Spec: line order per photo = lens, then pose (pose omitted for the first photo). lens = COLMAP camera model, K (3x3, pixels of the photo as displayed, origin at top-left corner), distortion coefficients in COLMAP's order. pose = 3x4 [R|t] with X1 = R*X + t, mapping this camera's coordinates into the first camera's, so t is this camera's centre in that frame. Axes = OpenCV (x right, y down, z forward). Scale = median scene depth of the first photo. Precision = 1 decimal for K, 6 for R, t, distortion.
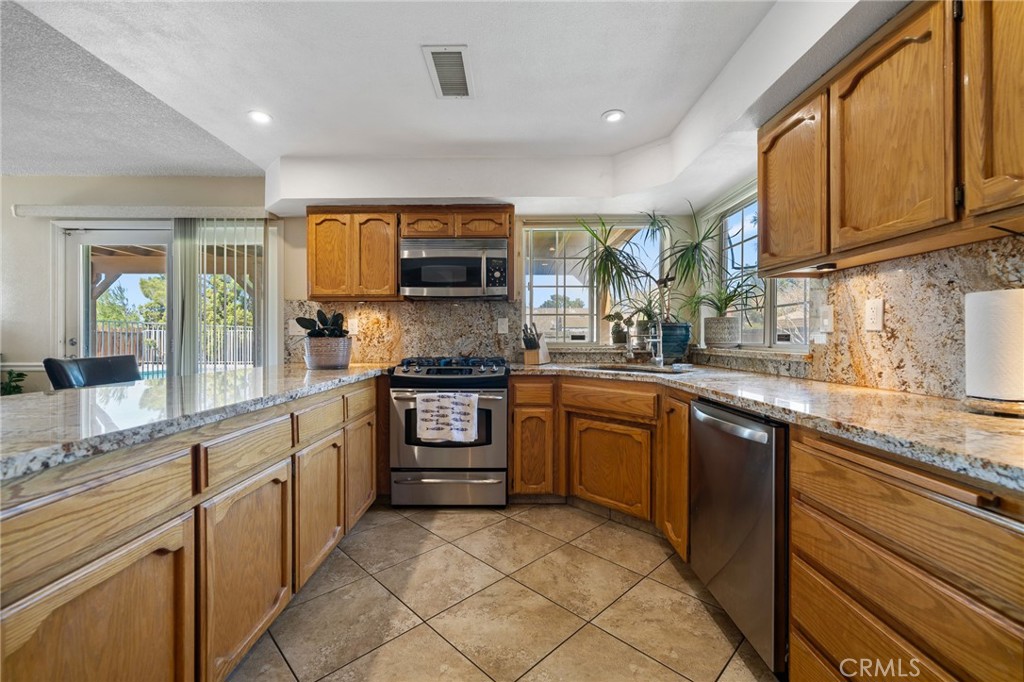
lens RADIAL K [[424.1, 0, 512.0], [0, 424.1, 337.6], [0, 0, 1]] dist [0.001844, 0.000061]
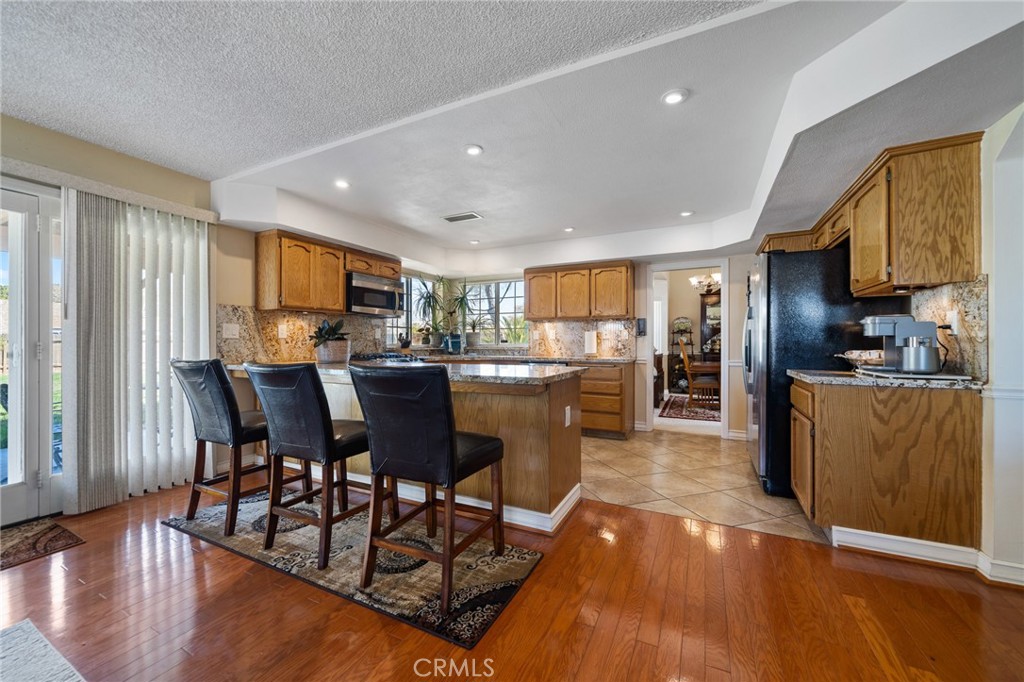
lens RADIAL K [[385.7, 0, 508.9], [0, 385.7, 341.4], [0, 0, 1]] dist [-0.000938, 0.000055]
pose [[0.454758, 0.002102, 0.890613, -1.157491], [0.000098, 0.999997, -0.002410, 0.005098], [-0.890615, 0.001183, 0.454756, -0.063484]]
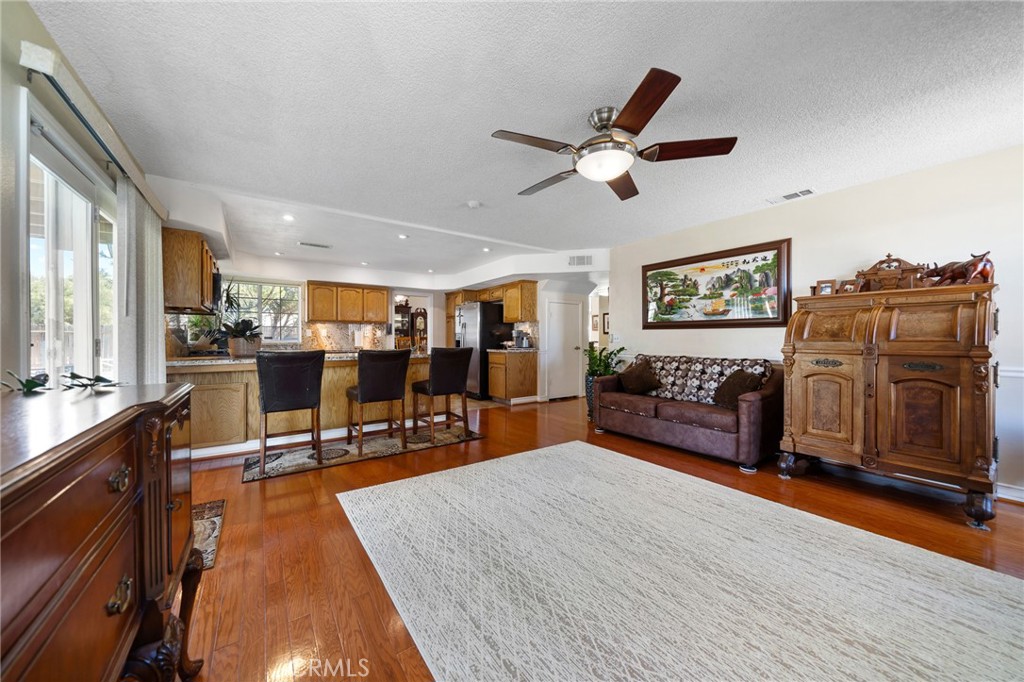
lens RADIAL K [[357.4, 0, 510.8], [0, 357.4, 343.2], [0, 0, 1]] dist [-0.001322, -0.000051]
pose [[-0.570130, -0.003684, 0.821547, -1.873788], [0.001573, 0.999983, 0.005576, 0.021080], [-0.821553, 0.004471, -0.570114, 0.844612]]
